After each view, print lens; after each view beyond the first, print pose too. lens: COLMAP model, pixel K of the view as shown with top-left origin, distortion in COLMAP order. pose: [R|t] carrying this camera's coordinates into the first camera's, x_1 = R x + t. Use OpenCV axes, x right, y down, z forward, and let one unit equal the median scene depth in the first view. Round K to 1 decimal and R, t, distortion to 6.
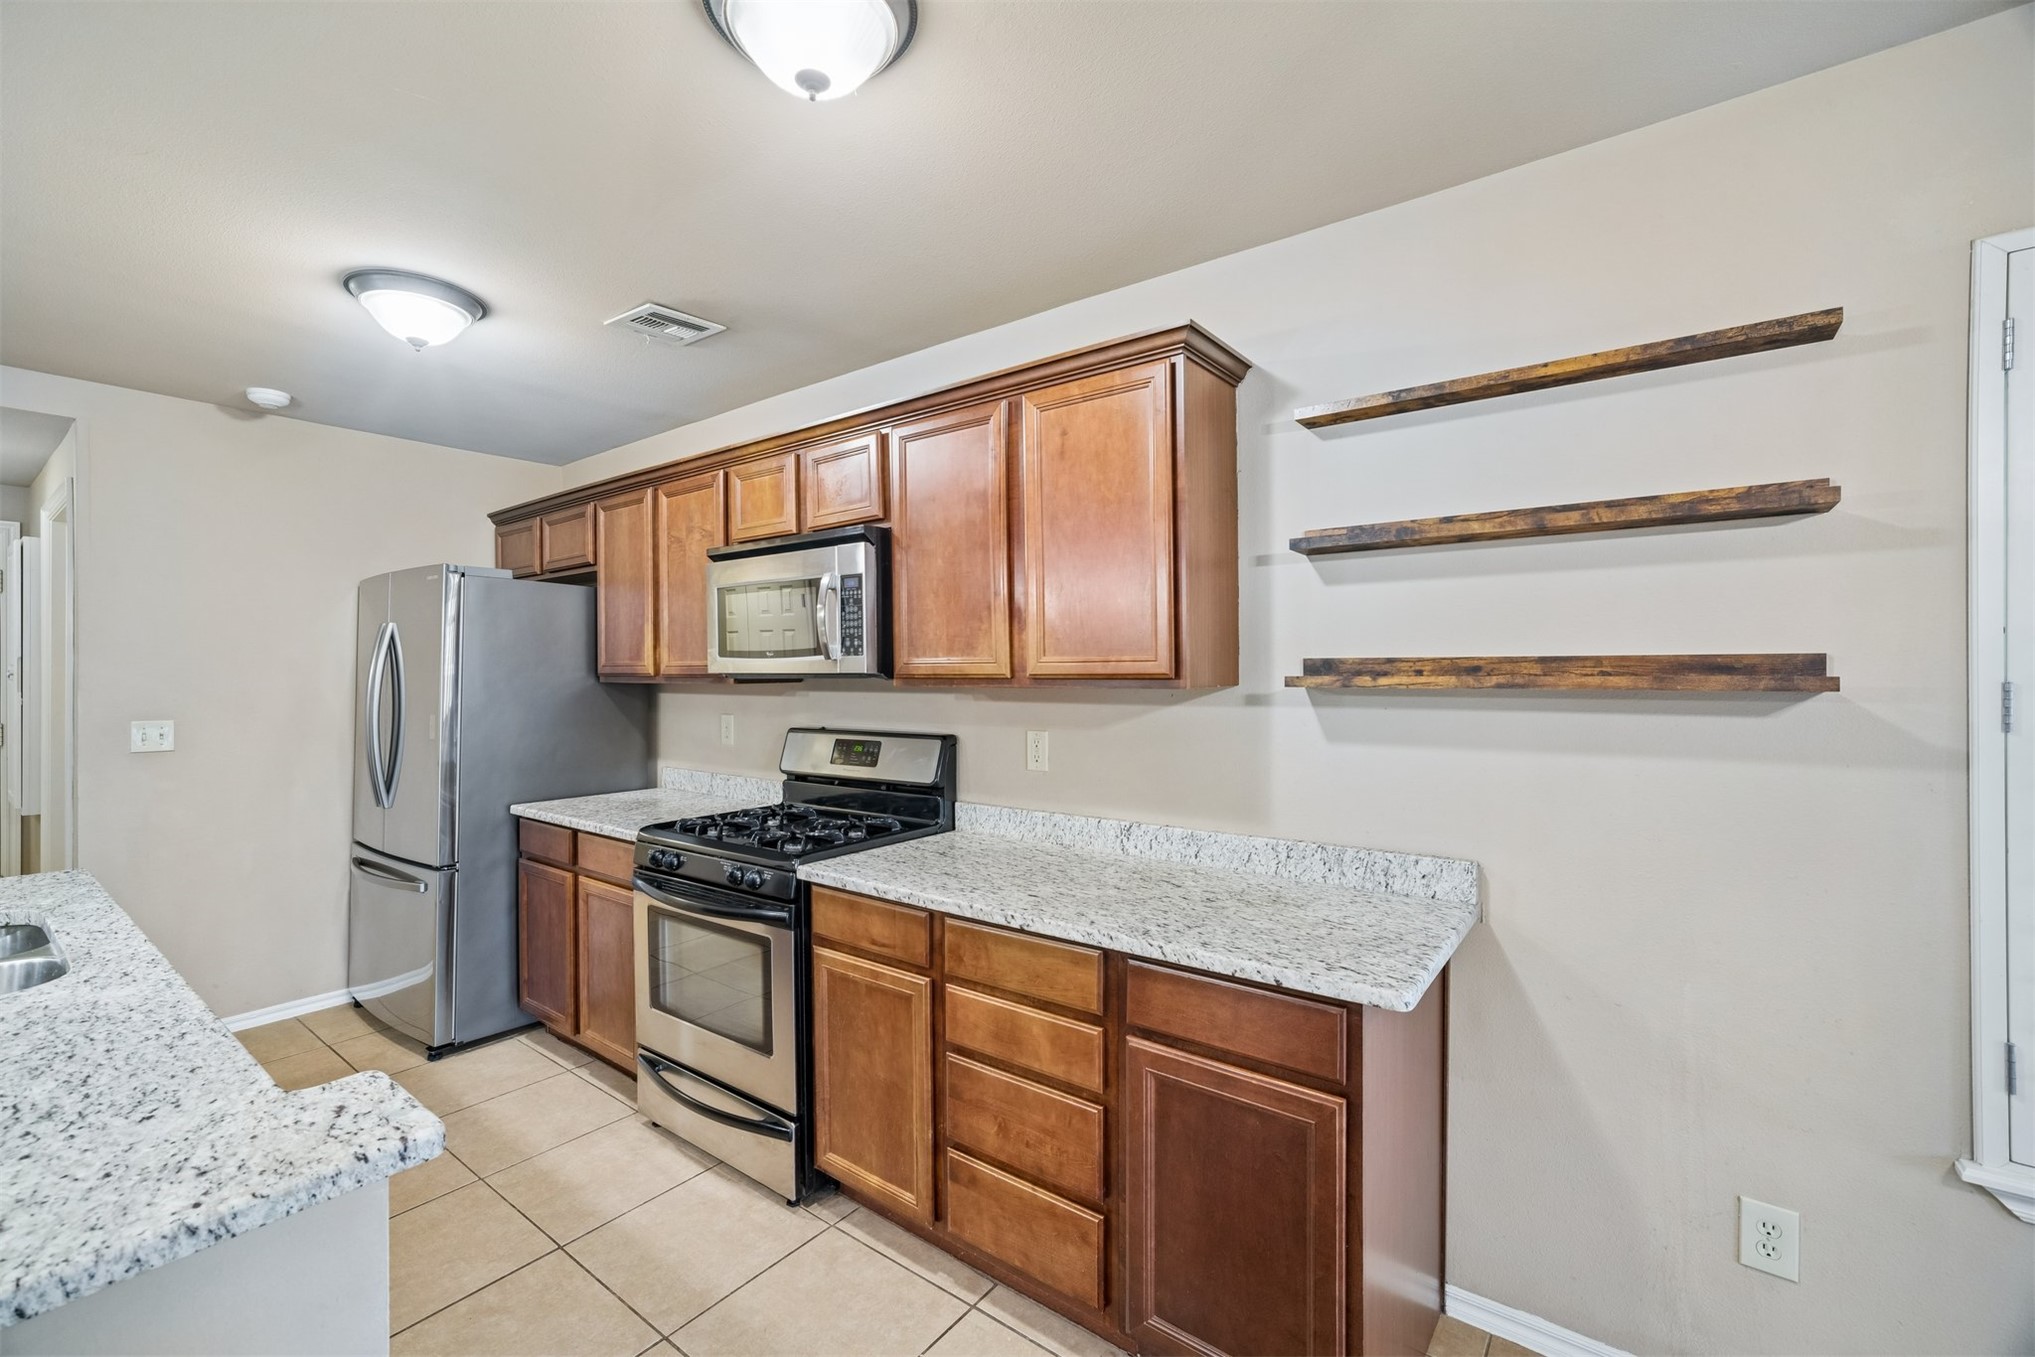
lens RADIAL K [[858.9, 0, 1004.8], [0, 858.9, 671.9], [0, 0, 1]] dist [-0.017013, 0.006737]
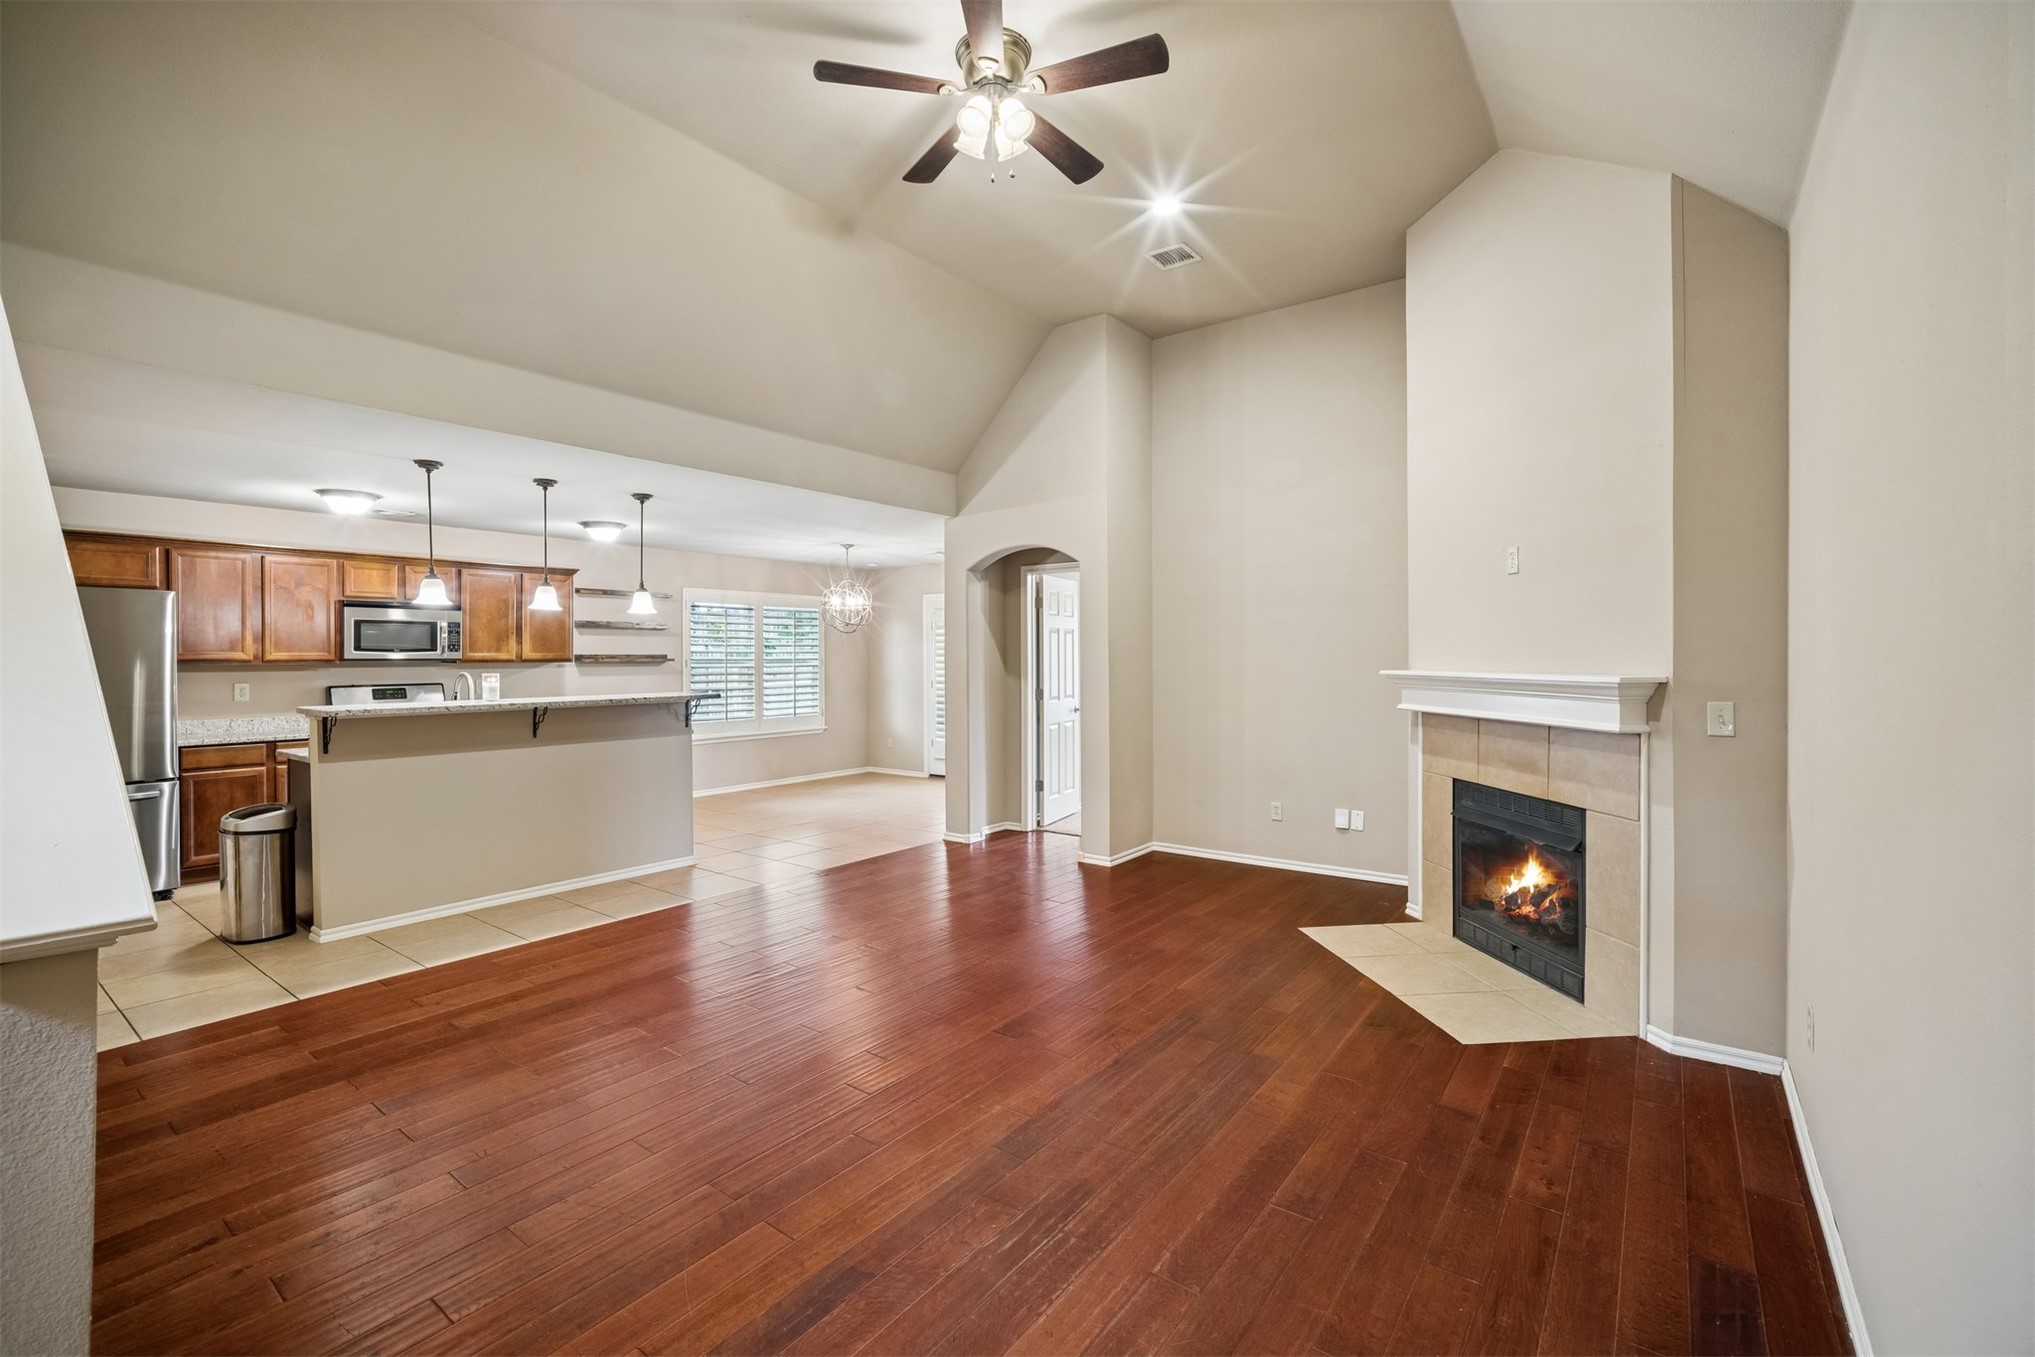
lens RADIAL K [[875.0, 0, 1008.1], [0, 875.0, 657.7], [0, 0, 1]] dist [-0.011740, 0.001395]
pose [[-0.011521, 0.000959, 0.999933, -3.398711], [0.004022, 0.999991, -0.000913, 0.009864], [-0.999926, 0.004011, -0.011525, -0.831565]]
